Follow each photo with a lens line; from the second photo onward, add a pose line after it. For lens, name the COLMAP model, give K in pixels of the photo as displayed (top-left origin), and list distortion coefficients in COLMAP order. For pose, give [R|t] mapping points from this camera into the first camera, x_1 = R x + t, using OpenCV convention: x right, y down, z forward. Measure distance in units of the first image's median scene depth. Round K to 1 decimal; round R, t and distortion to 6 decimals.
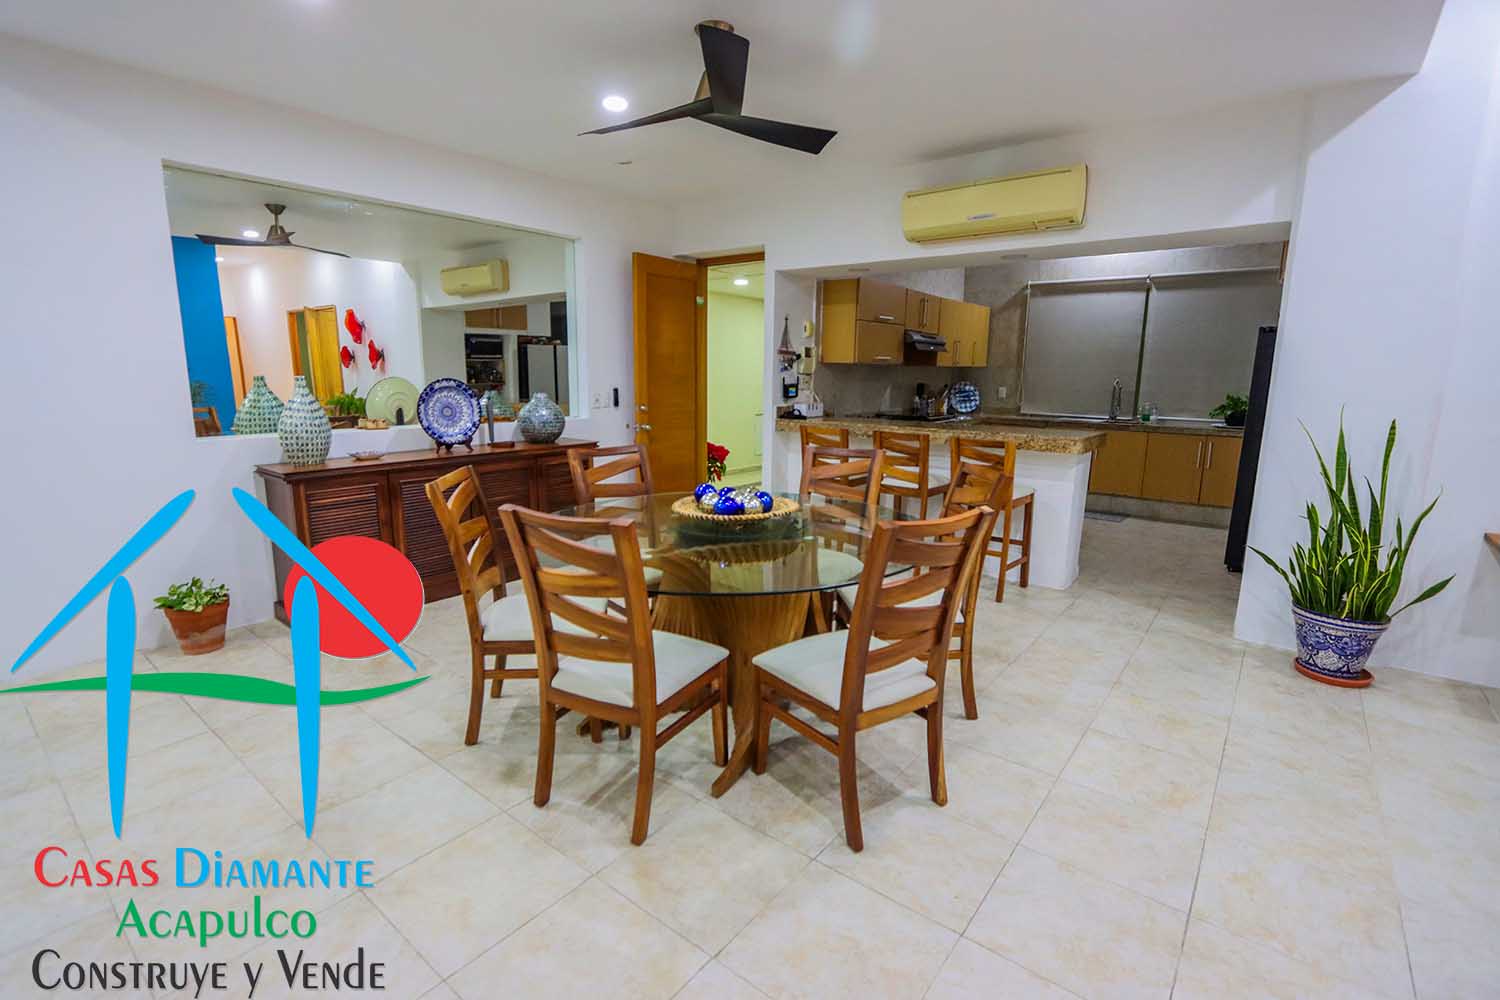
lens RADIAL K [[694.3, 0, 743.7], [0, 694.3, 496.6], [0, 0, 1]] dist [-0.015699, 0.001740]
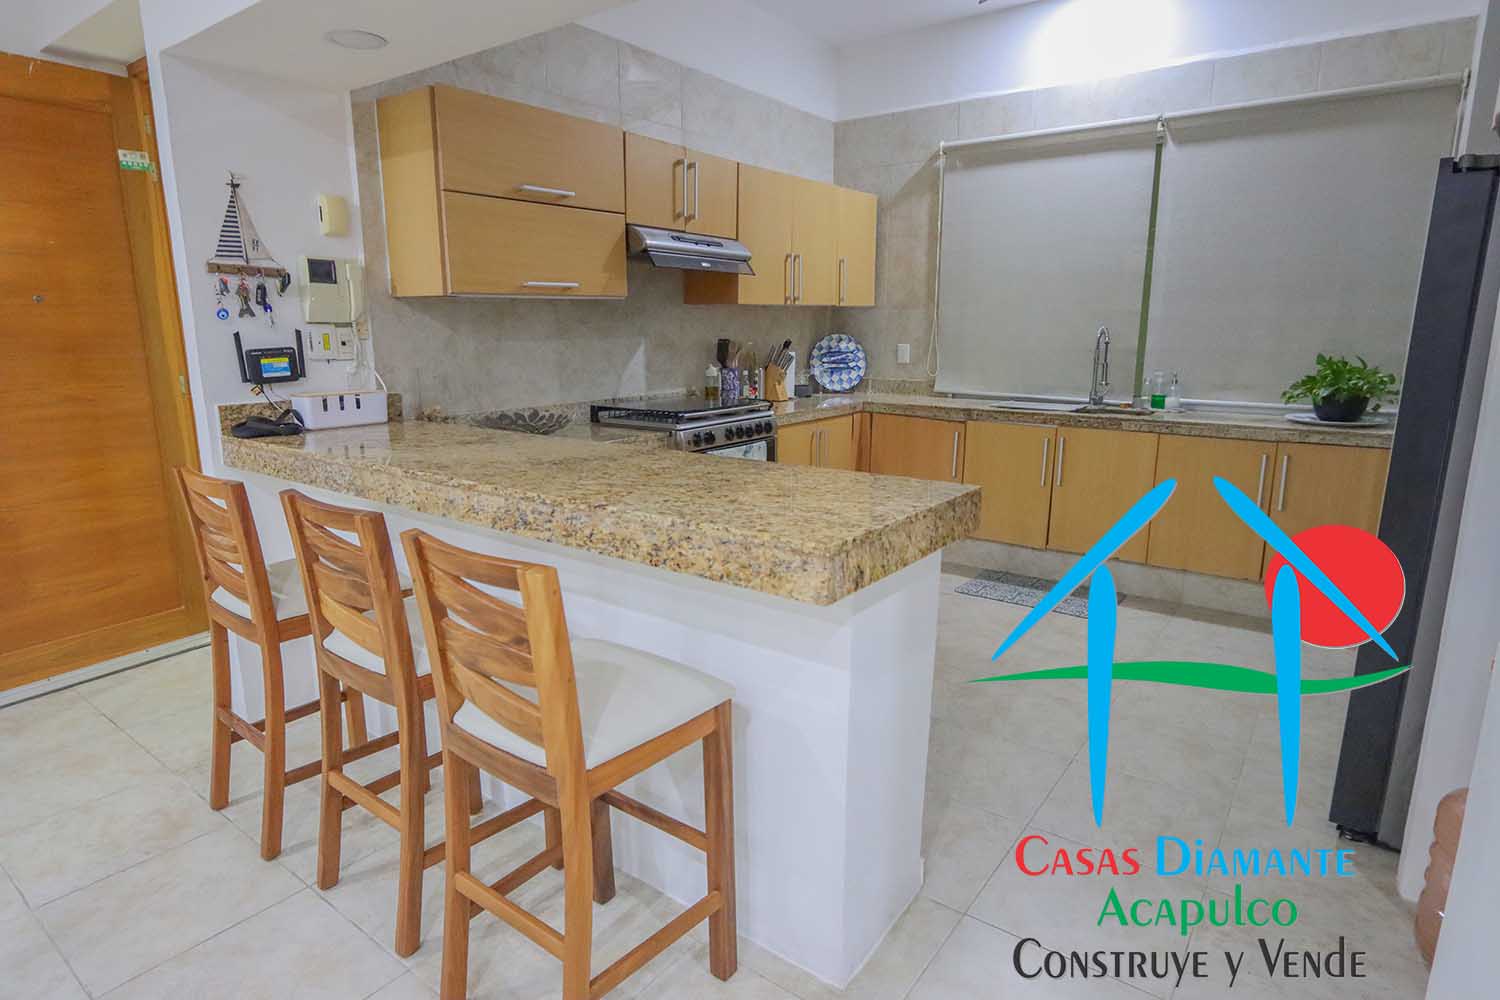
lens RADIAL K [[830.1, 0, 748.7], [0, 830.1, 493.8], [0, 0, 1]] dist [-0.002453, 0.001158]
pose [[0.999376, -0.019154, 0.029686, 0.325905], [0.018456, 0.999551, 0.023596, -0.081395], [-0.030125, -0.023034, 0.999281, 0.492710]]
